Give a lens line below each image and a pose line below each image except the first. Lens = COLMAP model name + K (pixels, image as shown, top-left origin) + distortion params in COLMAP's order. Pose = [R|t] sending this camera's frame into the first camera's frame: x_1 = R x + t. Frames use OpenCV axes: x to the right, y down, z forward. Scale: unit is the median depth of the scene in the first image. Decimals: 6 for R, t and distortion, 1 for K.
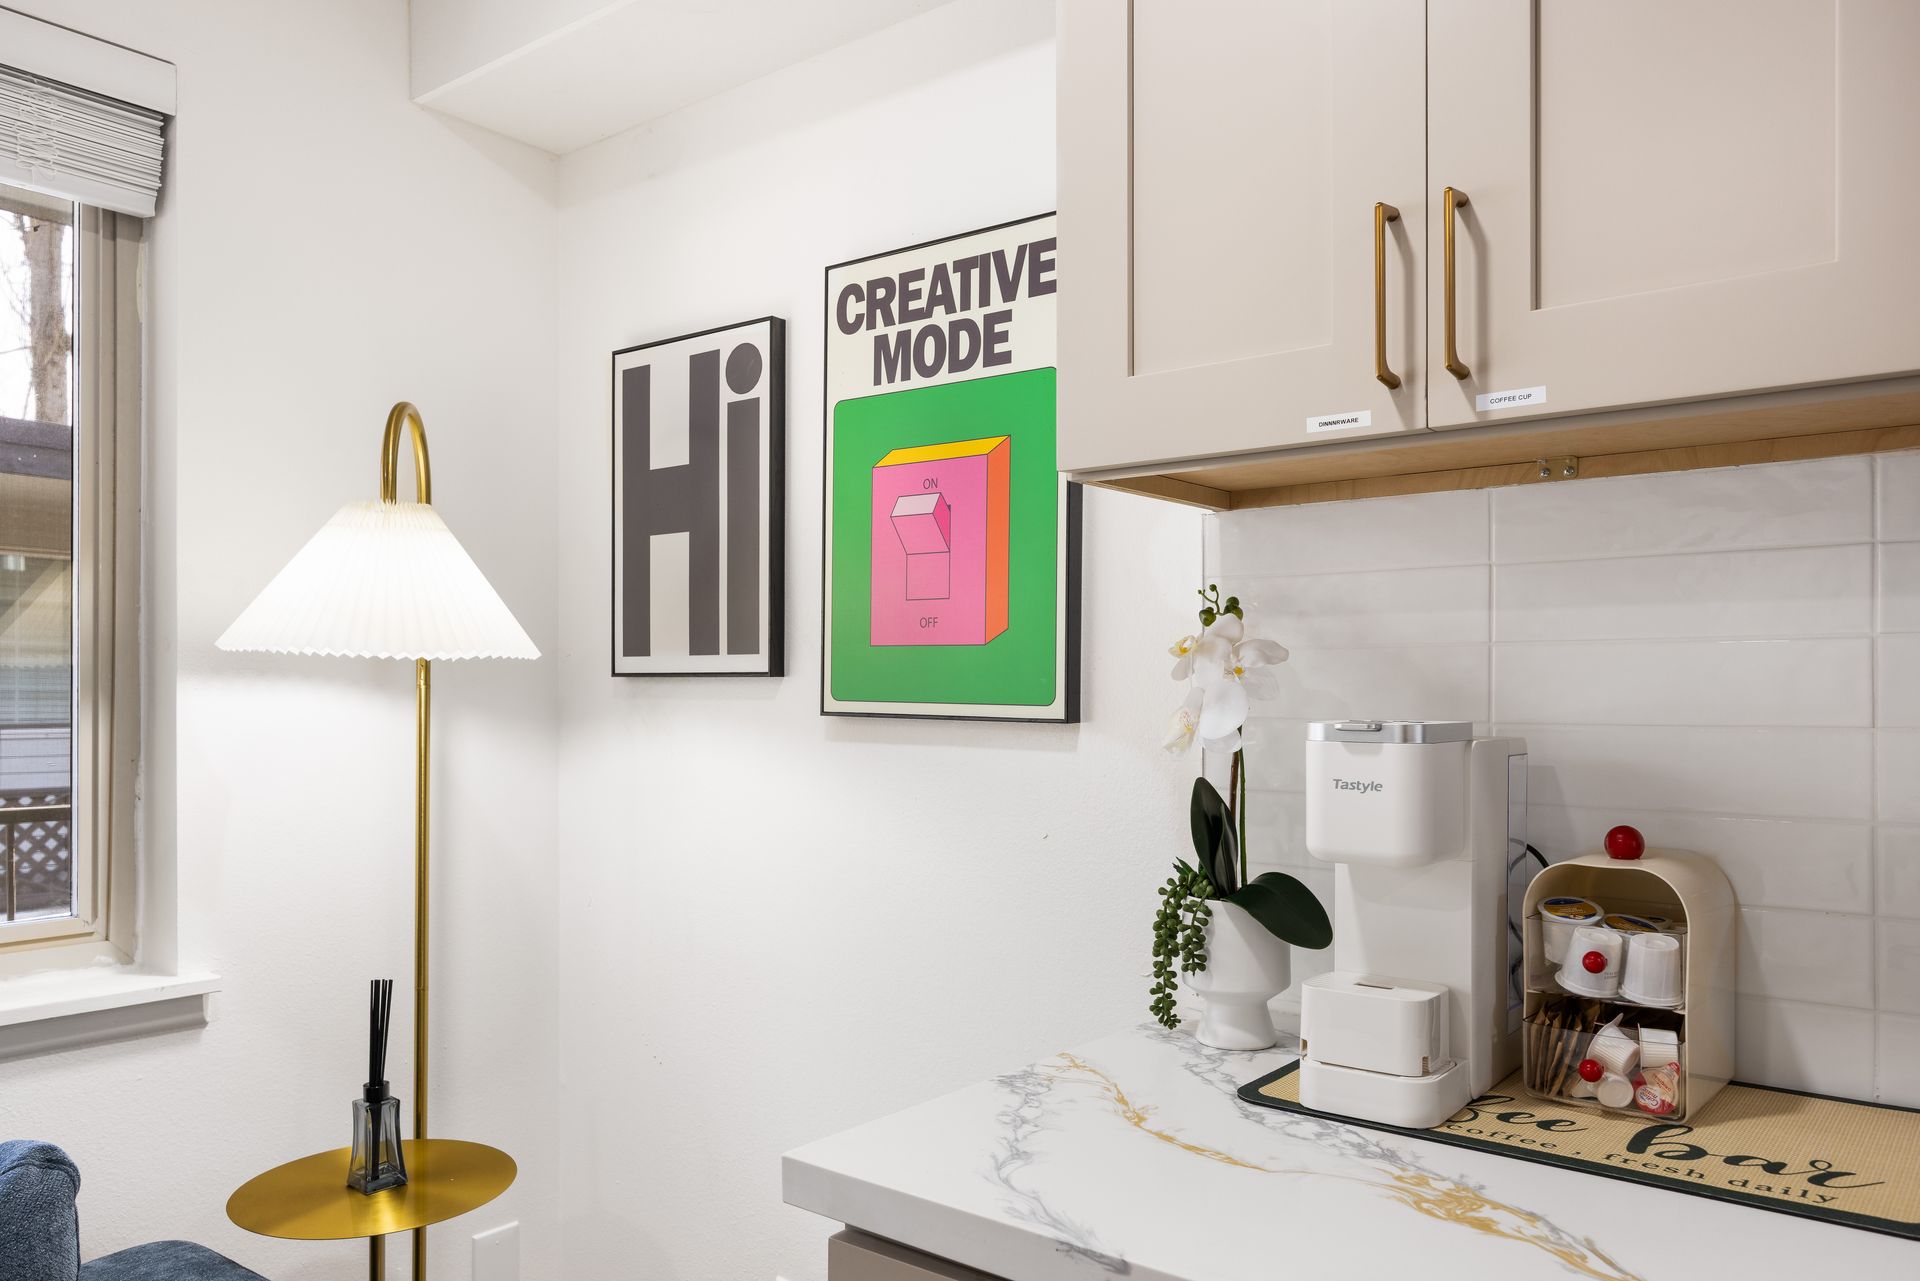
lens RADIAL K [[1385.4, 0, 951.6], [0, 1385.4, 687.9], [0, 0, 1]] dist [-0.000790, -0.000115]
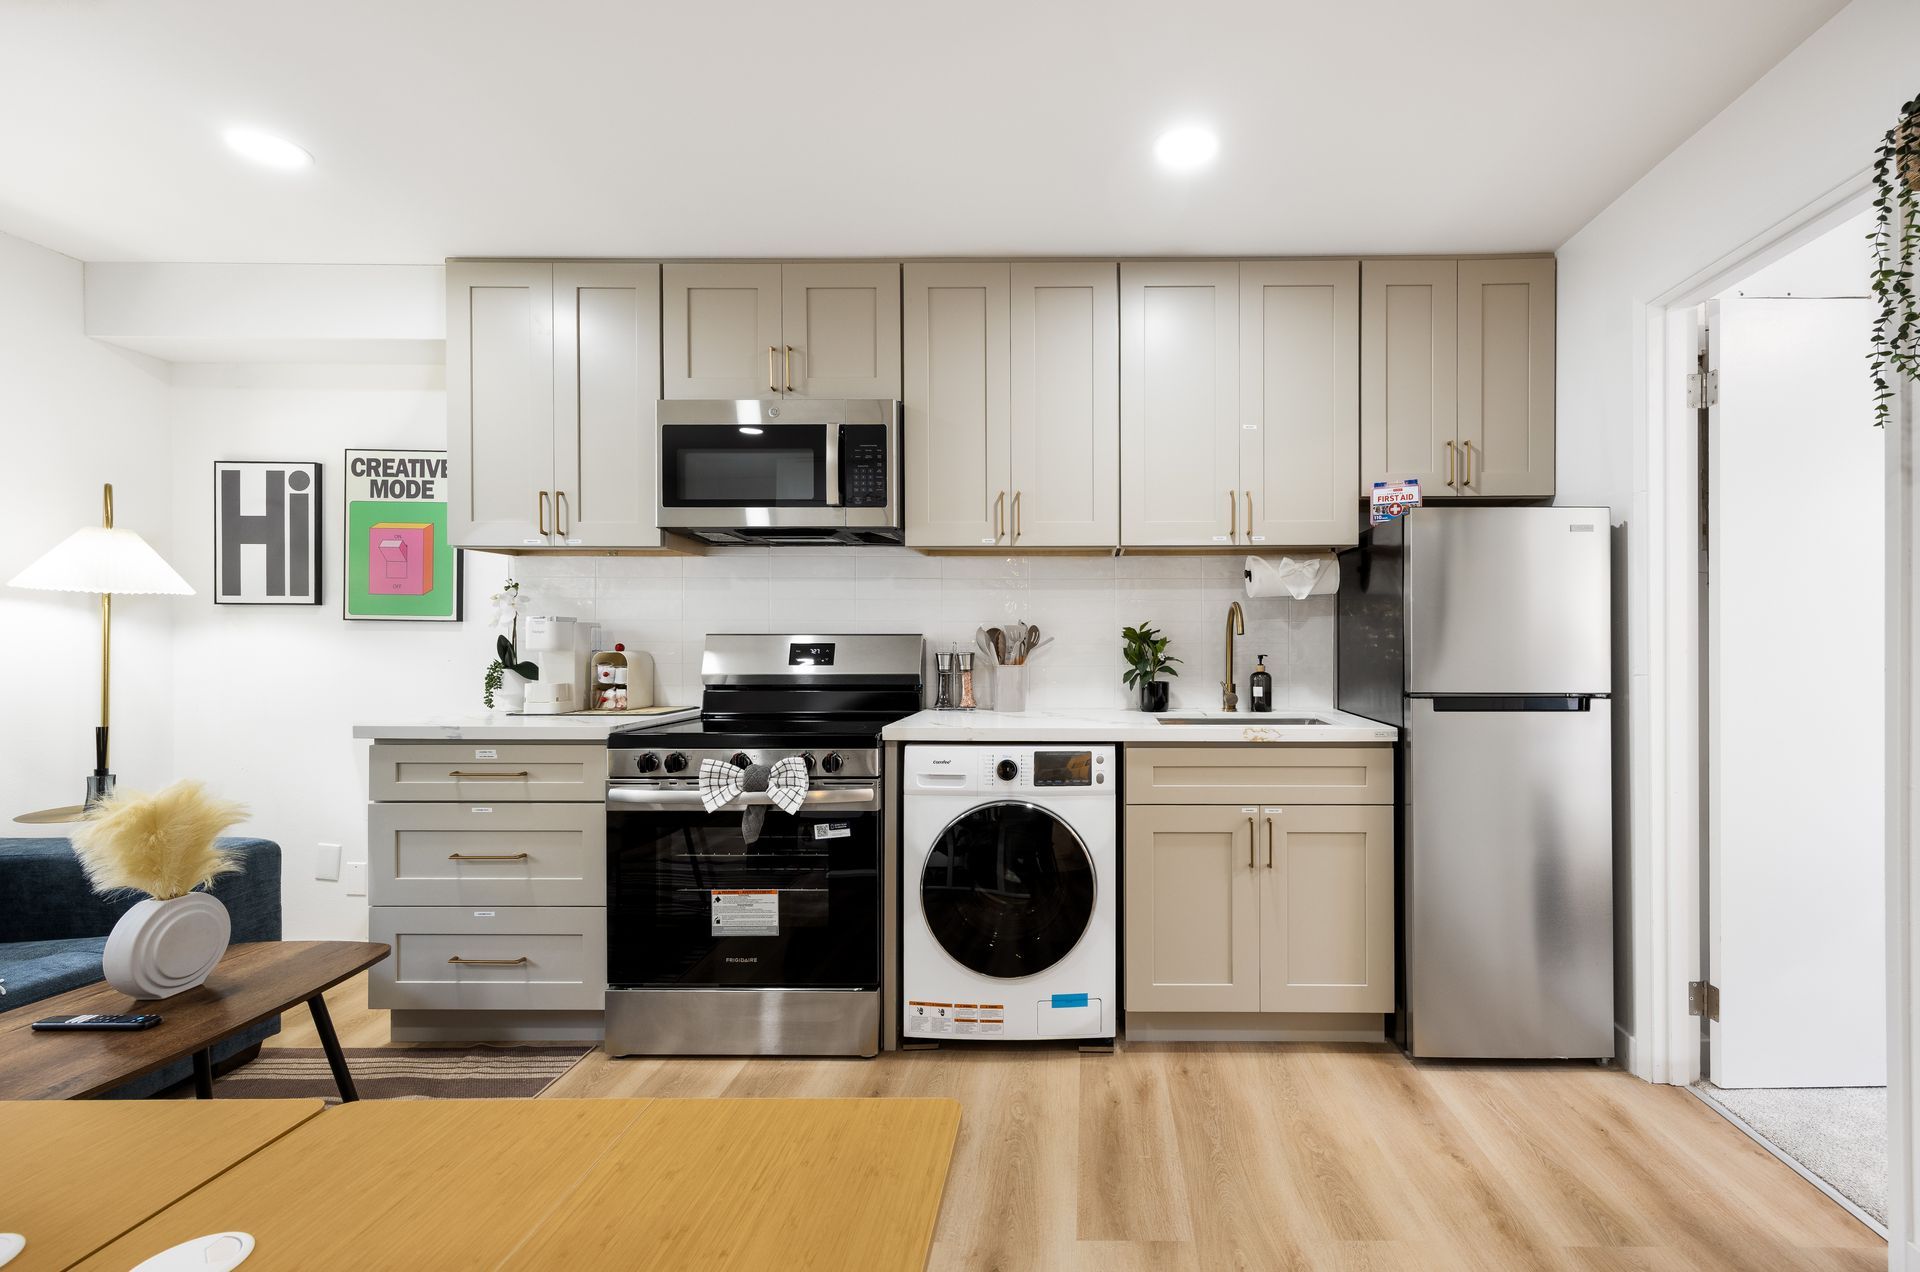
lens RADIAL K [[867.9, 0, 1083.1], [0, 867.9, 641.7], [0, 0, 1]] dist [0.010776, -0.000263]
pose [[0.785433, -0.000827, 0.618946, -0.020539], [-0.002963, 0.999983, 0.005096, 0.050721], [-0.618940, -0.005836, 0.785417, -1.230759]]
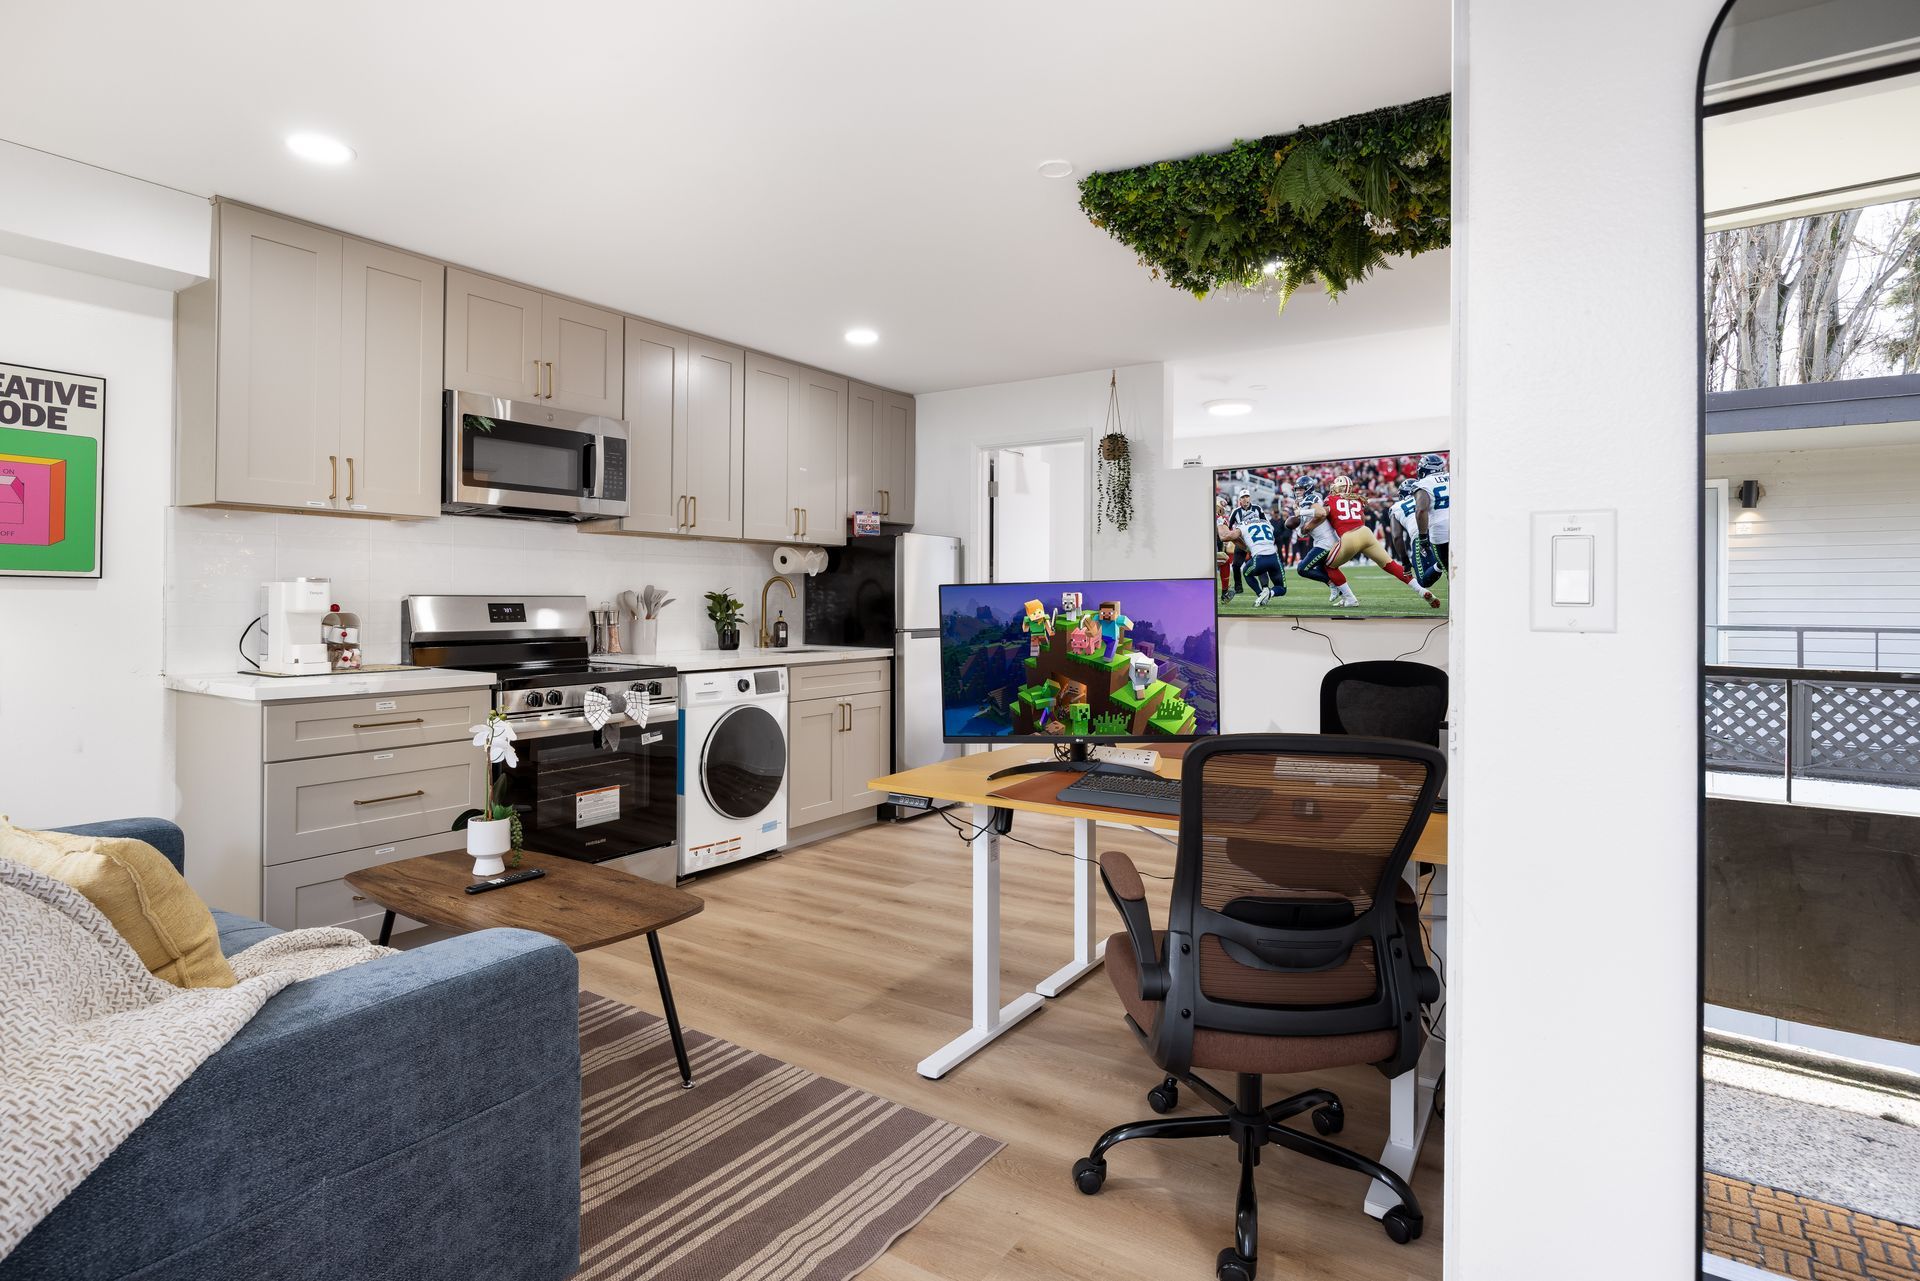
lens RADIAL K [[998.8, 0, 956.8], [0, 998.8, 603.2], [0, 0, 1]] dist [-0.004227, -0.001682]
pose [[-0.086692, -0.006033, 0.996217, -1.741196], [-0.010901, 0.999928, 0.005107, 0.040839], [-0.996176, -0.010417, -0.086751, -0.390095]]
